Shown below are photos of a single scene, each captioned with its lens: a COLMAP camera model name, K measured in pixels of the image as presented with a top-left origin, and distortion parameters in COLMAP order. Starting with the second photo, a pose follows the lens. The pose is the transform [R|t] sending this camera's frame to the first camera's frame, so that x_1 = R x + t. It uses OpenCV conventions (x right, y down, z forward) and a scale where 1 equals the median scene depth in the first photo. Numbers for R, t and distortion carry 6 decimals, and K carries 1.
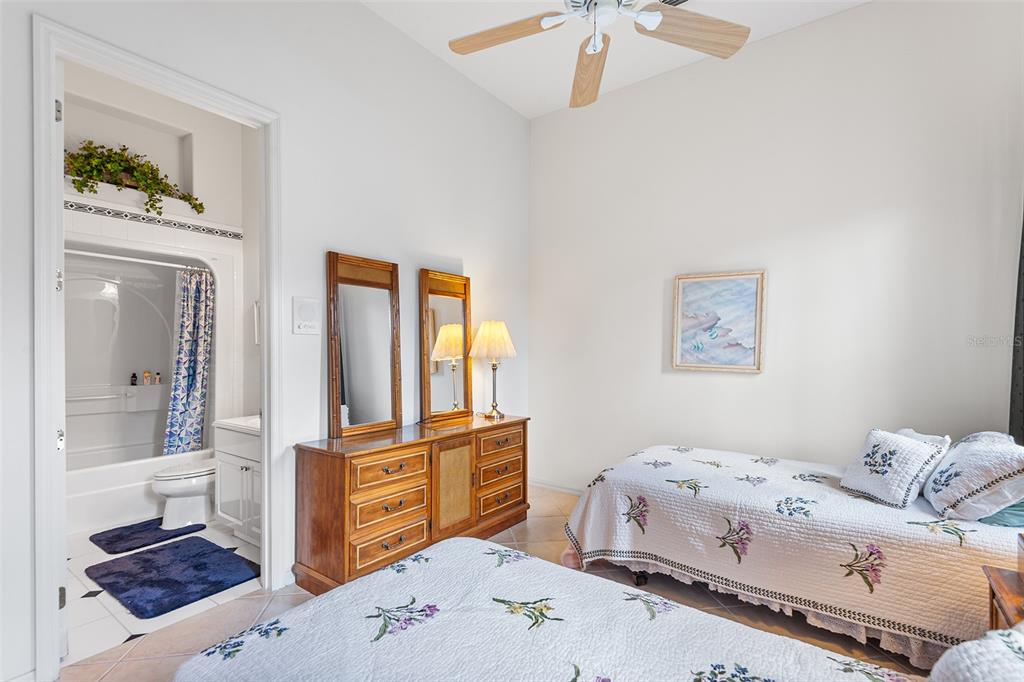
lens RADIAL K [[472.6, 0, 508.9], [0, 472.6, 350.6], [0, 0, 1]] dist [0.024542, -0.011898]
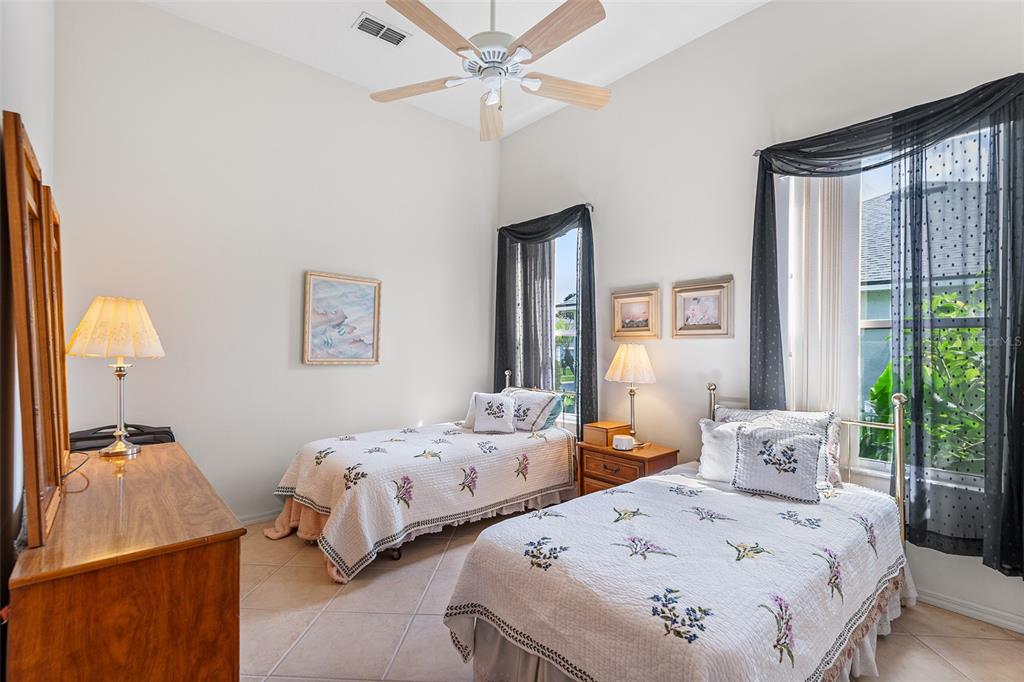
lens RADIAL K [[472.6, 0, 514.4], [0, 472.6, 344.5], [0, 0, 1]] dist [0.024542, -0.011898]
pose [[0.215631, 0.001779, 0.976473, -0.885895], [-0.000980, 0.999998, -0.001606, -0.002466], [-0.976475, -0.000611, 0.215632, 0.590878]]
